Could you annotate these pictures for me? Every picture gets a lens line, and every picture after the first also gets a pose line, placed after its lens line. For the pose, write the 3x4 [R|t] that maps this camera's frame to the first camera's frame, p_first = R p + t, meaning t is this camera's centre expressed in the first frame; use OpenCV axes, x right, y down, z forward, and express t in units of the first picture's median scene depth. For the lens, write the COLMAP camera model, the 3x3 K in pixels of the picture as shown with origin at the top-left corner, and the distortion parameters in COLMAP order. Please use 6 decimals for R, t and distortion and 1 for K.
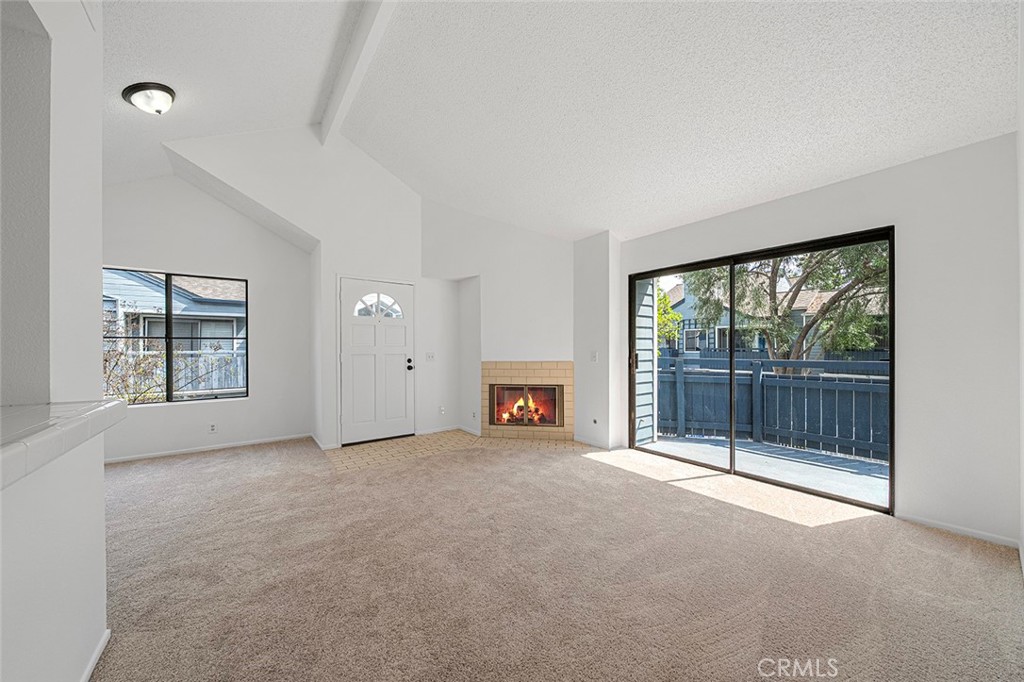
lens RADIAL K [[348.2, 0, 507.2], [0, 348.2, 347.5], [0, 0, 1]] dist [-0.007081, 0.000530]
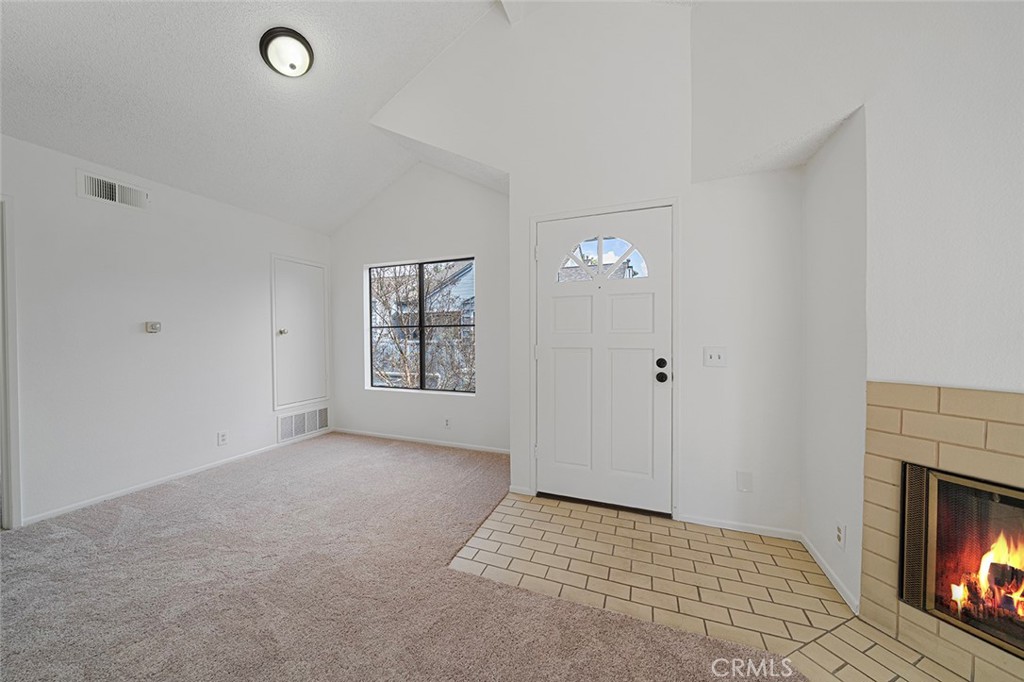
lens RADIAL K [[348.2, 0, 510.6], [0, 348.2, 341.4], [0, 0, 1]] dist [-0.007081, 0.000530]
pose [[0.525564, 0.012511, -0.850662, 0.021179], [0.000110, 0.999891, 0.014774, 0.001093], [0.850754, -0.007858, 0.525505, 0.583777]]
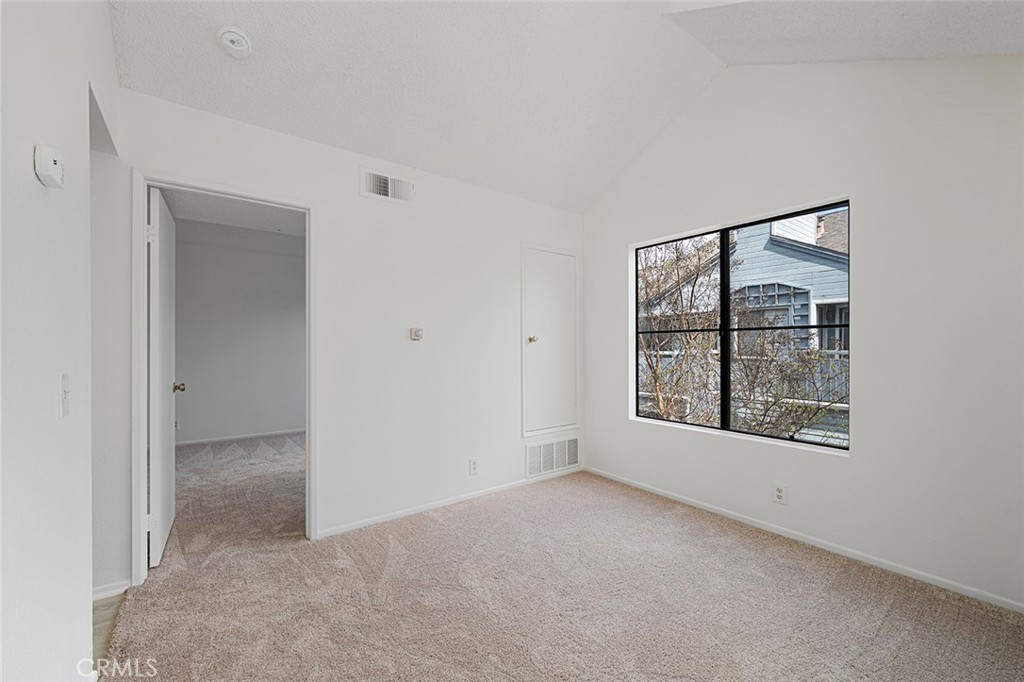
lens RADIAL K [[411.1, 0, 506.7], [0, 411.1, 347.8], [0, 0, 1]] dist [-0.002907, 0.000000]
pose [[-0.009683, 0.006309, -0.999933, -0.187491], [-0.003282, 0.999975, 0.006341, 0.001864], [0.999948, 0.003343, -0.009662, 0.515613]]
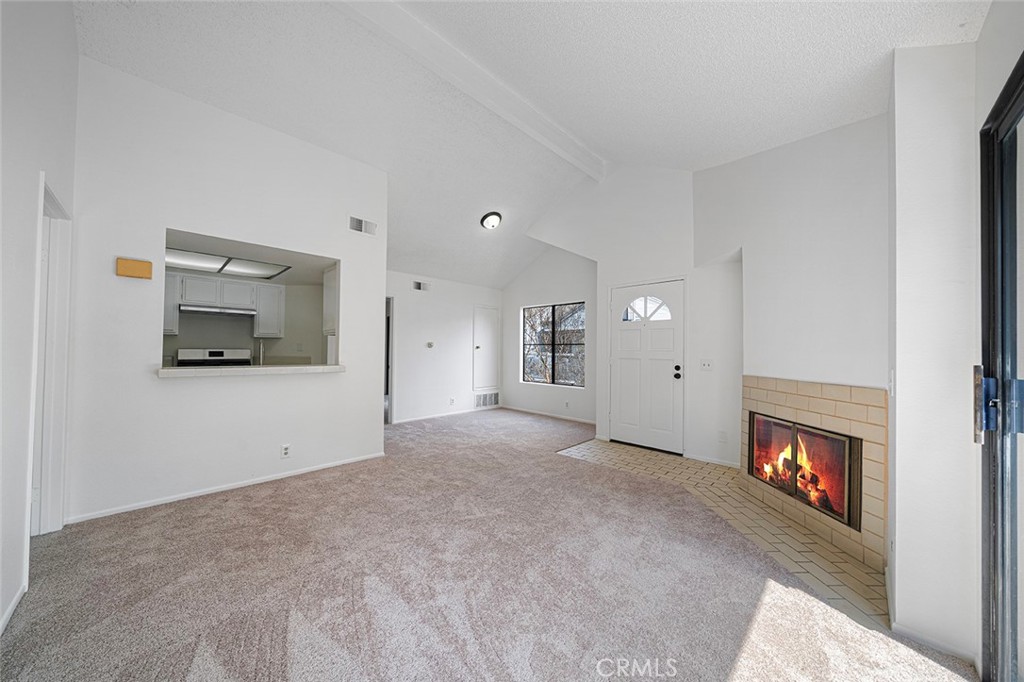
lens RADIAL K [[348.2, 0, 509.3], [0, 348.2, 346.5], [0, 0, 1]] dist [-0.007081, 0.000530]
pose [[0.138237, -0.005702, -0.990383, 0.530036], [-0.012727, 0.999891, -0.007534, -0.002750], [0.990317, 0.013646, 0.138149, 0.482750]]
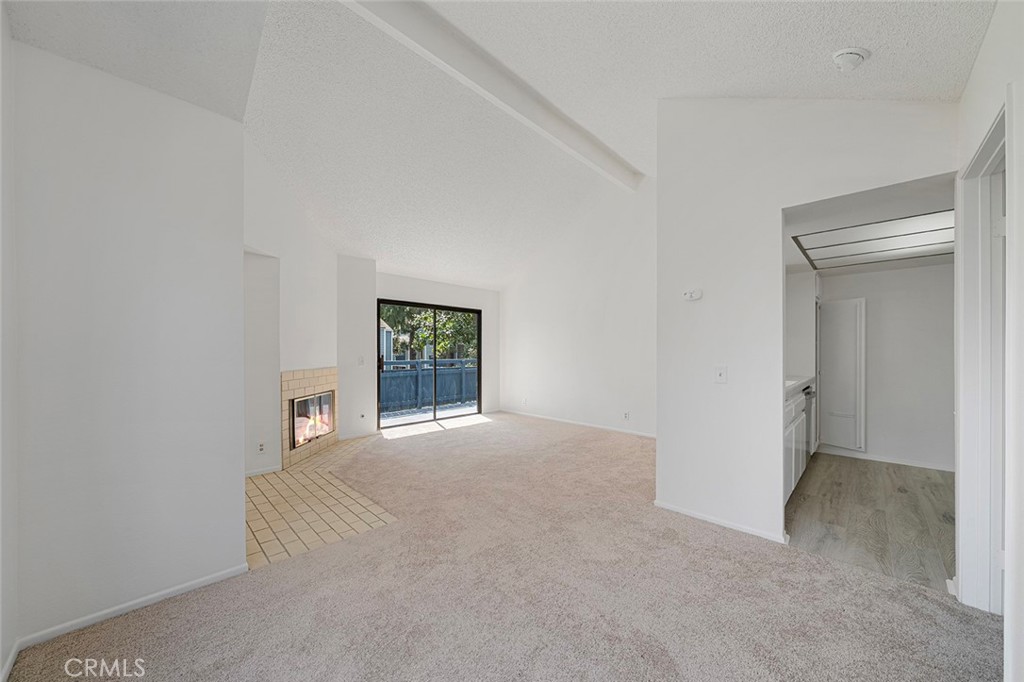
lens RADIAL K [[348.2, 0, 508.8], [0, 348.2, 351.9], [0, 0, 1]] dist [-0.007081, 0.000530]
pose [[-0.148573, 0.003360, 0.988896, -0.925447], [-0.000989, 0.999993, -0.003546, -0.001565], [-0.988901, -0.001504, -0.148568, 0.637975]]
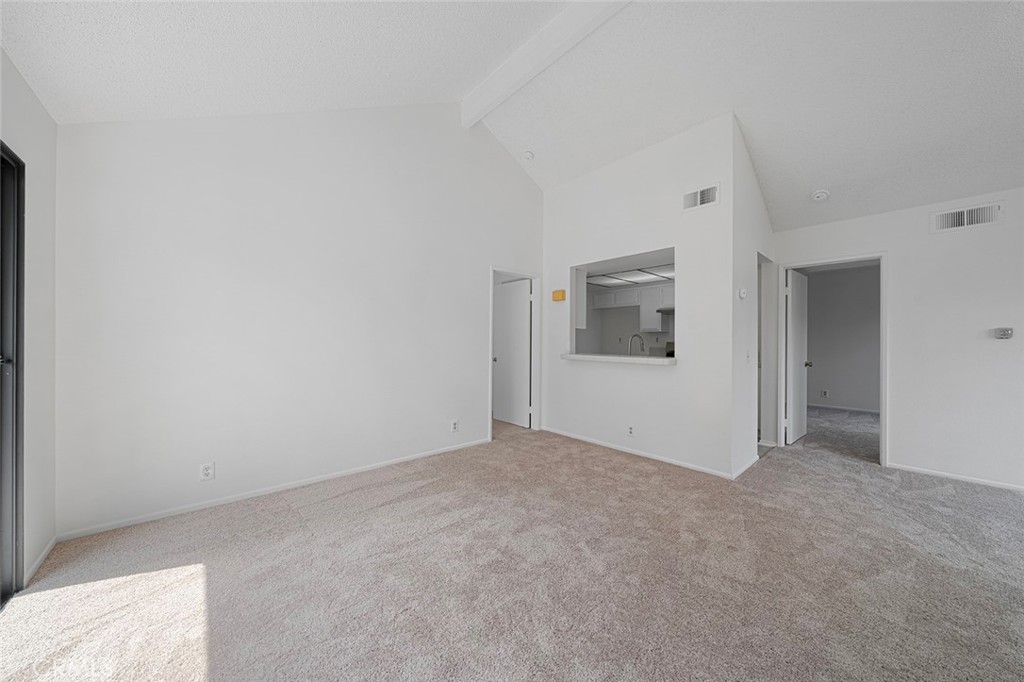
lens RADIAL K [[348.2, 0, 507.6], [0, 348.2, 339.6], [0, 0, 1]] dist [-0.007081, 0.000530]
pose [[-0.997596, -0.003228, -0.069228, 0.109196], [-0.003238, 0.999995, 0.000037, -0.000757], [0.069228, 0.000261, -0.997601, 0.924132]]
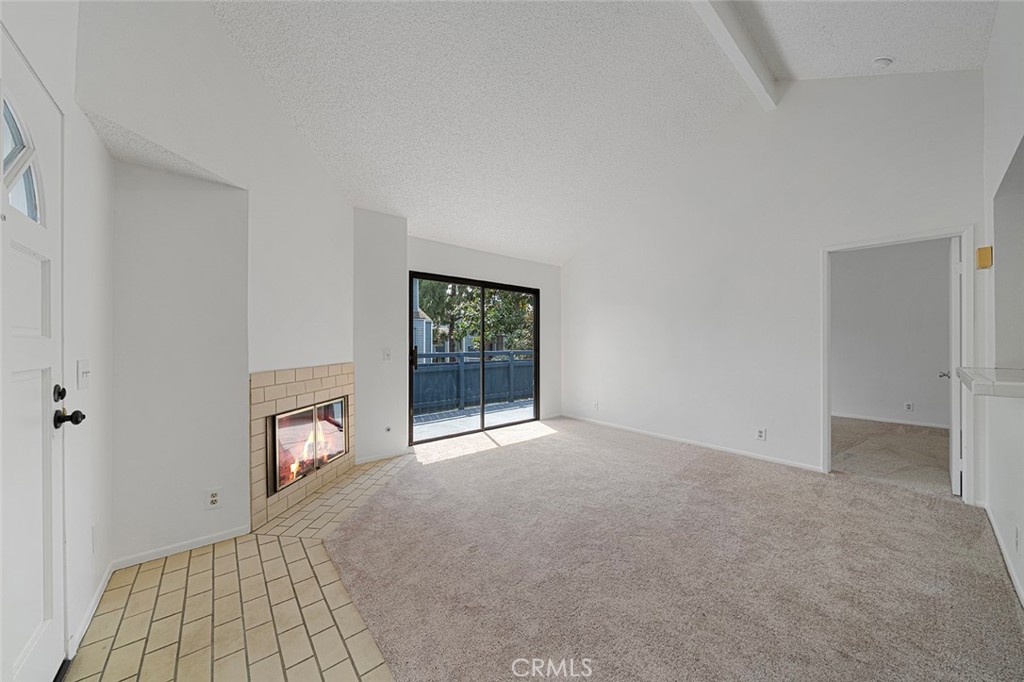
lens RADIAL K [[348.2, 0, 515.4], [0, 348.2, 342.1], [0, 0, 1]] dist [-0.007081, 0.000530]
pose [[-0.060095, 0.005577, 0.998177, -0.581078], [0.000232, 0.999984, -0.005573, 0.001081], [-0.998193, -0.000103, -0.060095, 0.688158]]
